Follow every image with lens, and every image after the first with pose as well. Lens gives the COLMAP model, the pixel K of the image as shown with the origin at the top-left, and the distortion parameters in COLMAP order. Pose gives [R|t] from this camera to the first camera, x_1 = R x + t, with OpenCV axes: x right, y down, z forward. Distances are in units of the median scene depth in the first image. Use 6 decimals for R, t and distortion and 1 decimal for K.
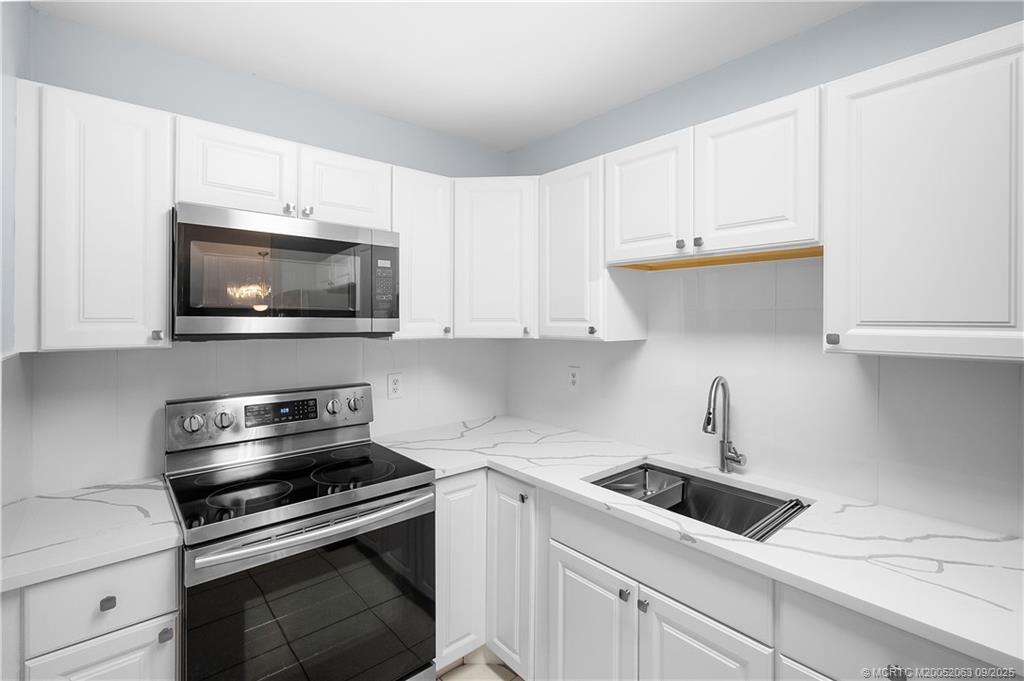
lens RADIAL K [[473.2, 0, 513.5], [0, 473.2, 330.0], [0, 0, 1]] dist [-0.006449, 0.000534]
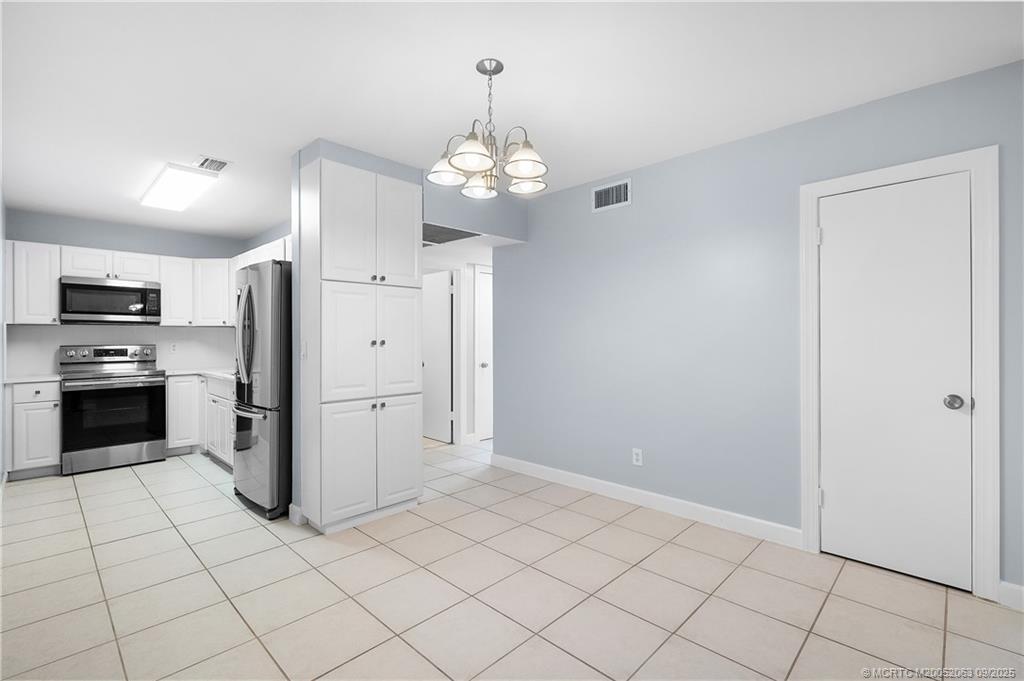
lens RADIAL K [[465.3, 0, 517.5], [0, 465.3, 350.6], [0, 0, 1]] dist [-0.004303, -0.000192]
pose [[0.994780, -0.006102, 0.101862, 1.845658], [0.005713, 0.999975, 0.004110, 0.206642], [-0.101885, -0.003506, 0.994790, -2.201643]]
